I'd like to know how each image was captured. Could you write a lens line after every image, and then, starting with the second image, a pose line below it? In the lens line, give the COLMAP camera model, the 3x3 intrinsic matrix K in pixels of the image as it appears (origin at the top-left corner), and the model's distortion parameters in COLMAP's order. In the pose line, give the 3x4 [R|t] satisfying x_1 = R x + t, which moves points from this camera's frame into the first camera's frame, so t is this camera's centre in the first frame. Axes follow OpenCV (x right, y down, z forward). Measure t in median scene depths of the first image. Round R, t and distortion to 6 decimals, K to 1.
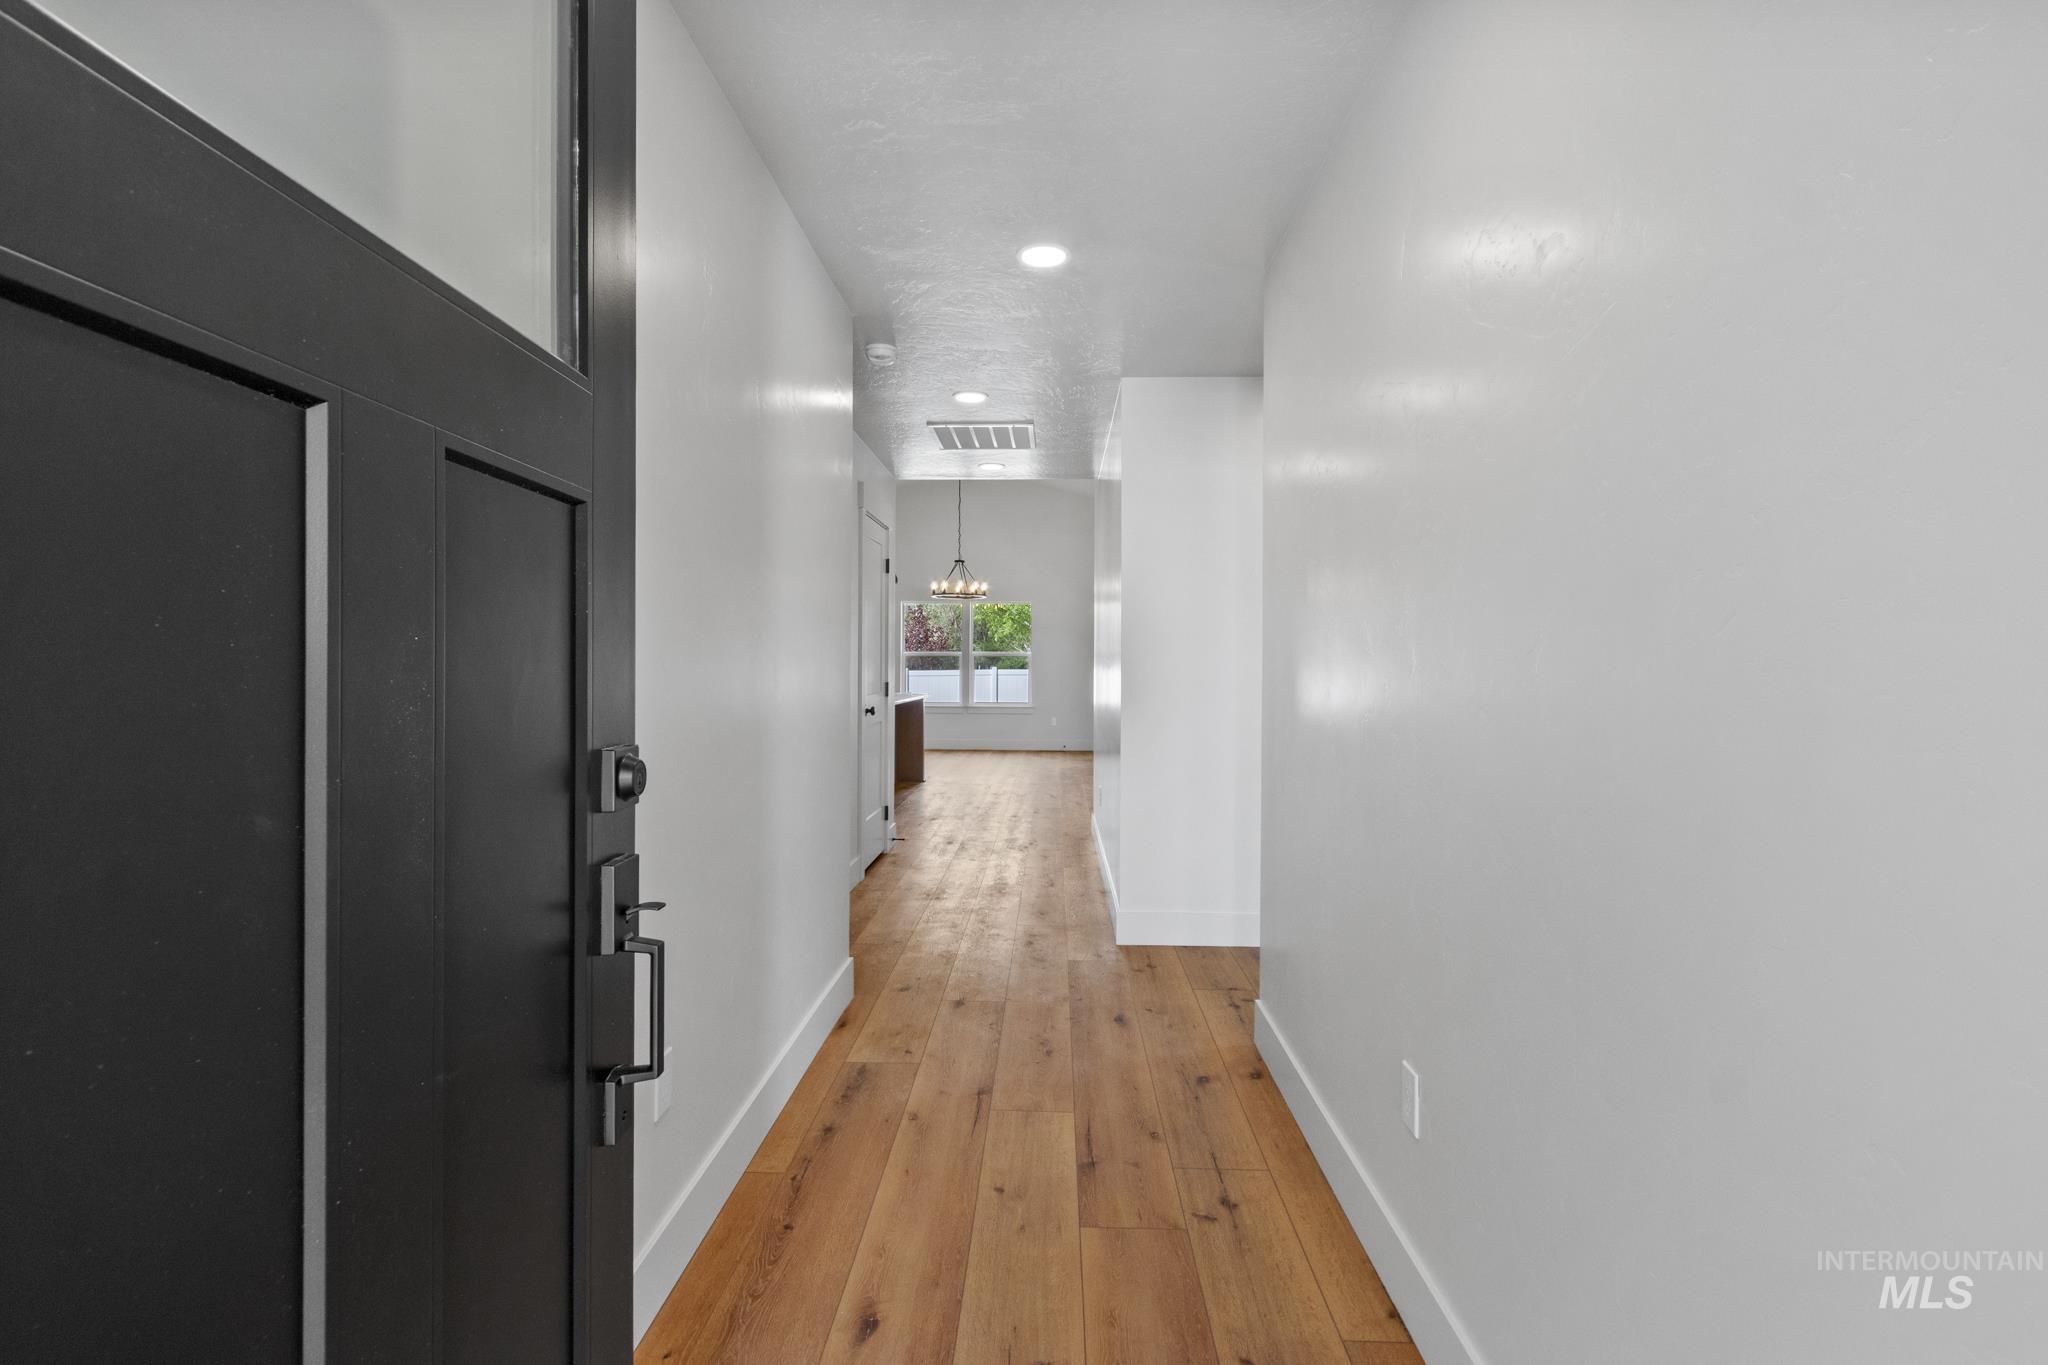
lens RADIAL K [[983.6, 0, 1023.8], [0, 983.6, 675.8], [0, 0, 1]] dist [0.001396, 0.000081]
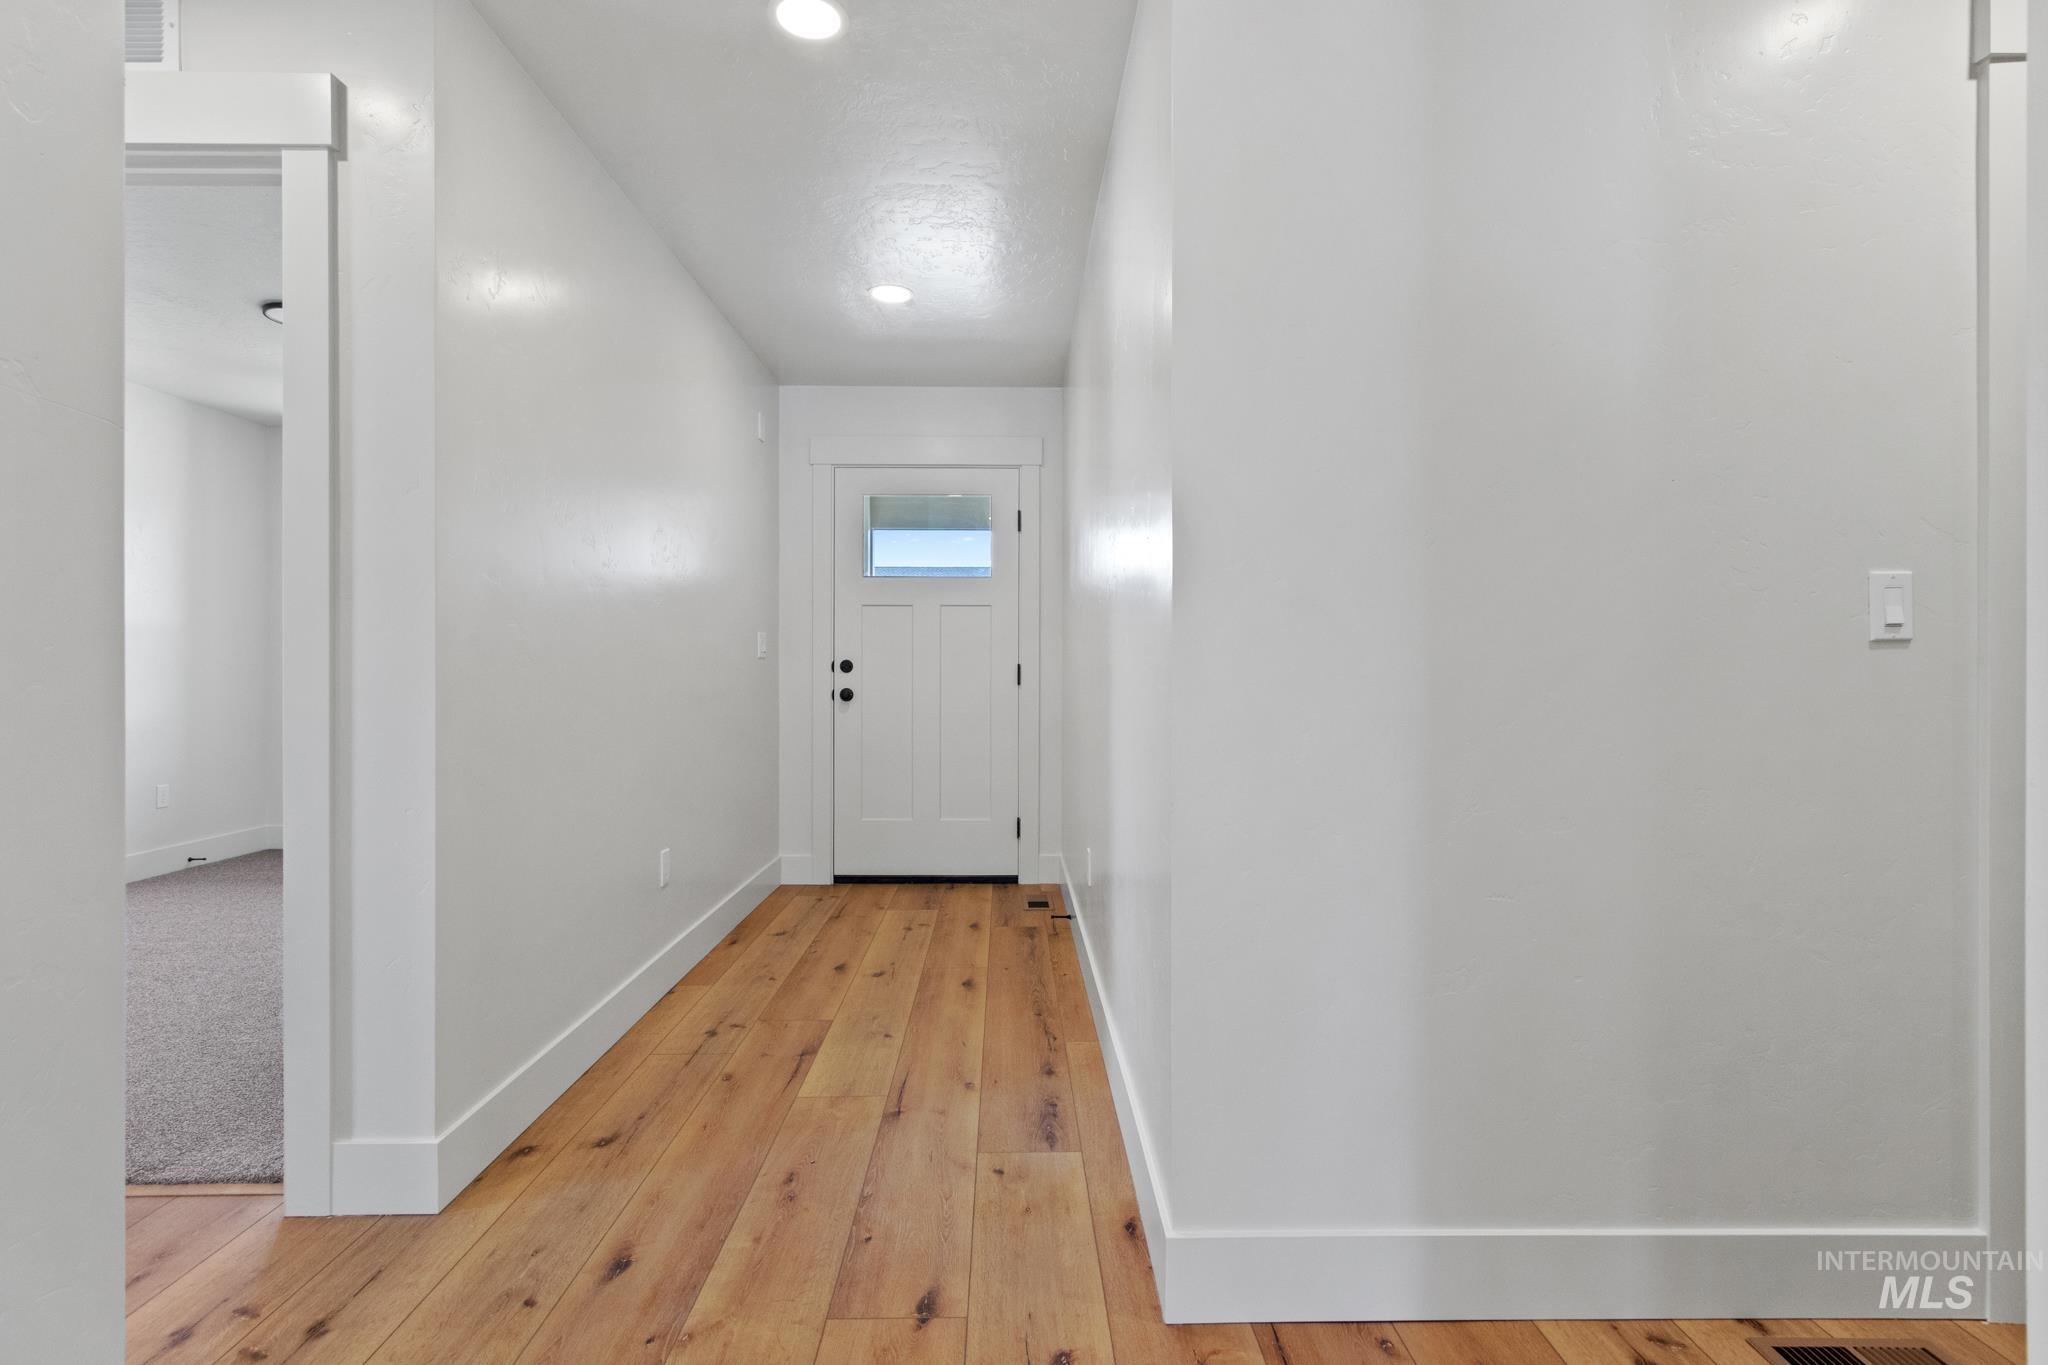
lens RADIAL K [[983.6, 0, 1022.8], [0, 983.6, 670.4], [0, 0, 1]] dist [0.001396, 0.000081]
pose [[-0.998745, -0.006933, -0.049597, -0.113678], [-0.007605, 0.999882, 0.013374, 0.030730], [0.049499, 0.013735, -0.998680, 1.948736]]
